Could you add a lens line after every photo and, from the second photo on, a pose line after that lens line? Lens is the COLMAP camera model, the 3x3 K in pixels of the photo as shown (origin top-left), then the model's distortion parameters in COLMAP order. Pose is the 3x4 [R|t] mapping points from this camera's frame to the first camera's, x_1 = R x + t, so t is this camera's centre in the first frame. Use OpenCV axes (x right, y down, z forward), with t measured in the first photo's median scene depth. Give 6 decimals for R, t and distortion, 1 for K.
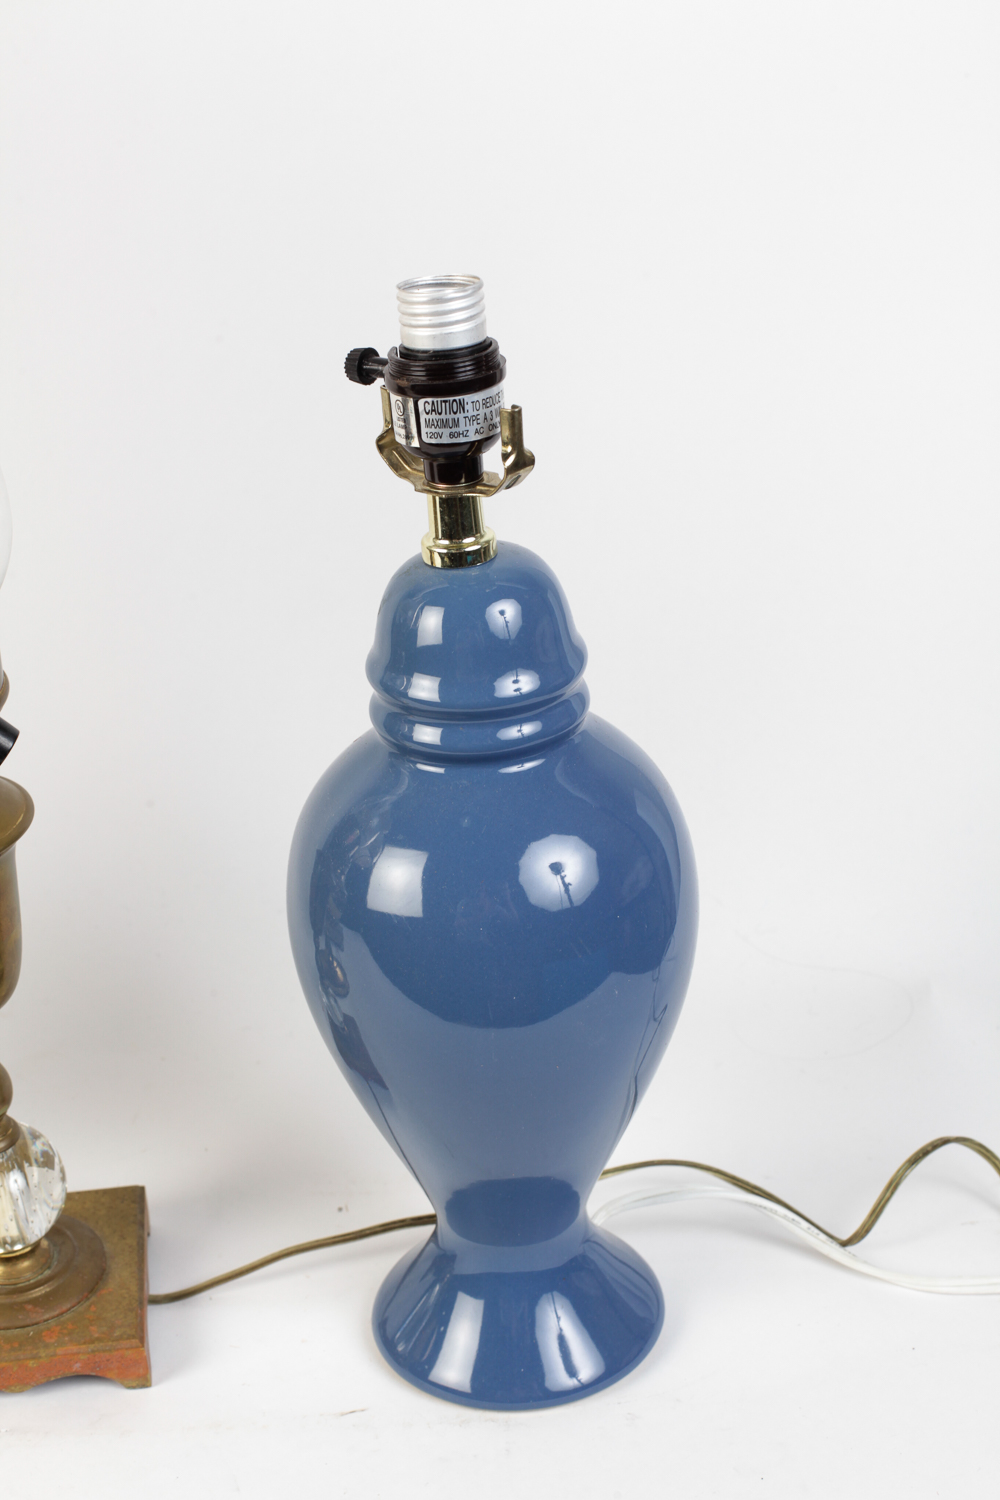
lens RADIAL K [[2301.9, 0, 500.0], [0, 2301.9, 750.0], [0, 0, 1]] dist [-0.212499, 0.227603]
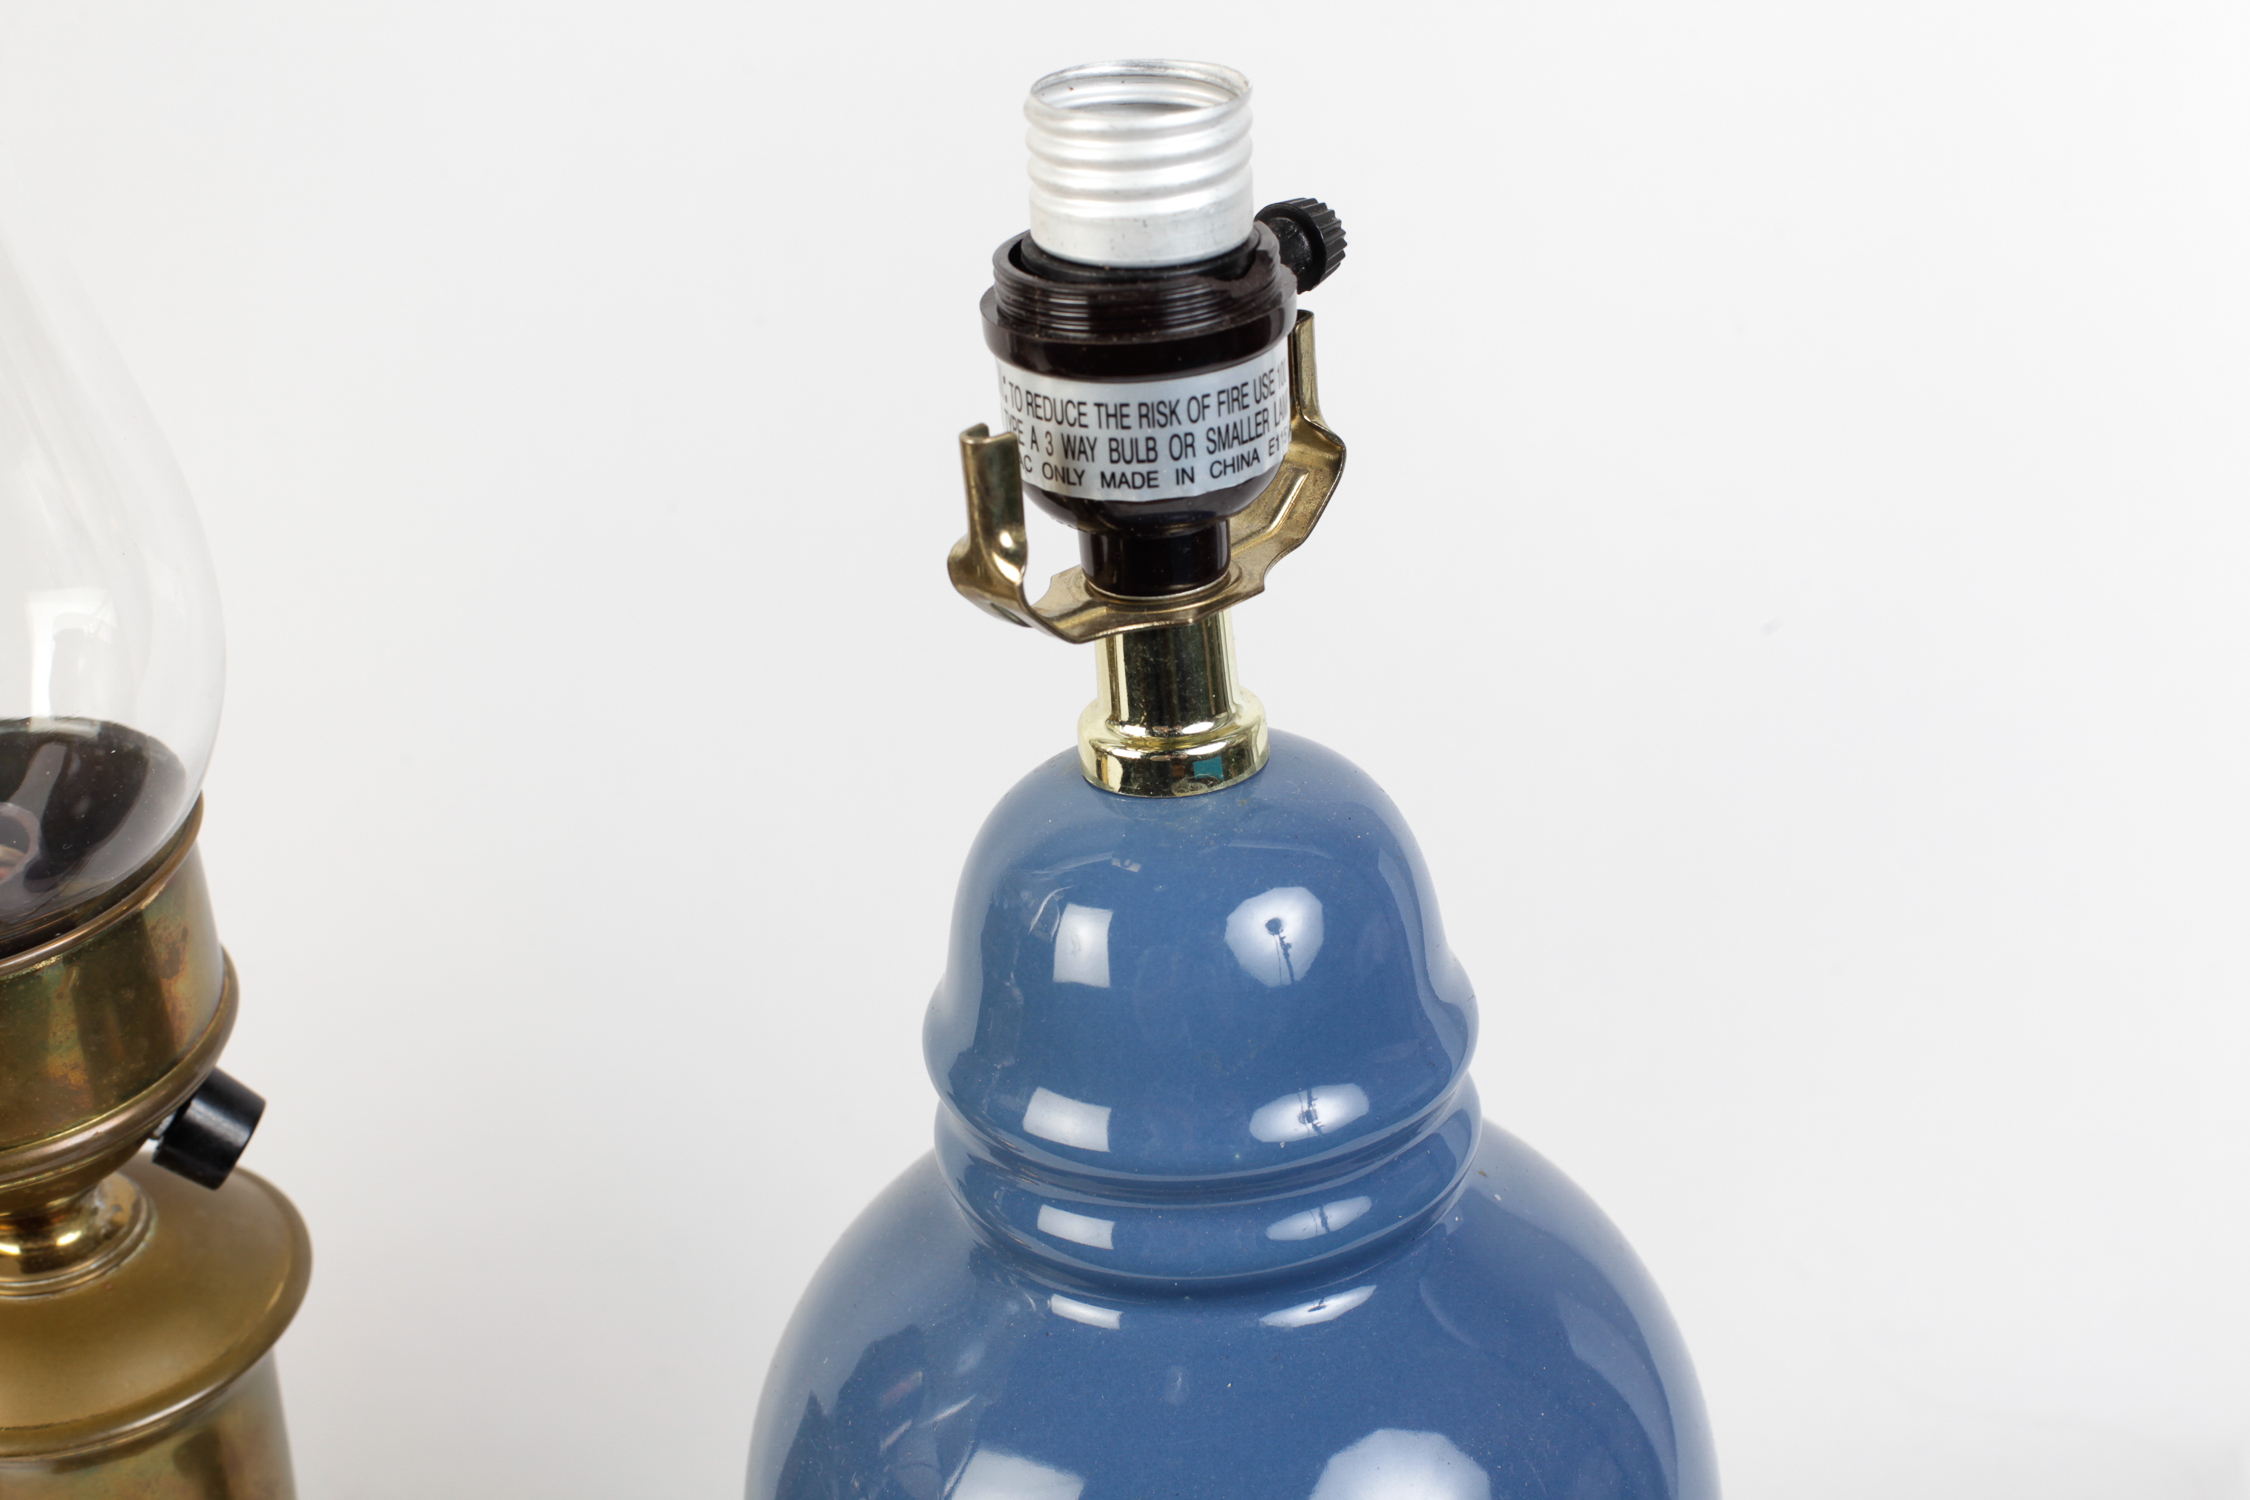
lens RADIAL K [[3452.8, 0, 1125.0], [0, 3452.8, 750.0], [0, 0, 1]] dist [-0.212499, 0.227603]
pose [[0.999081, 0.010188, -0.041639, -0.000041], [-0.013609, 0.996480, -0.082718, -0.038204], [0.040650, 0.083208, 0.995703, 0.405679]]
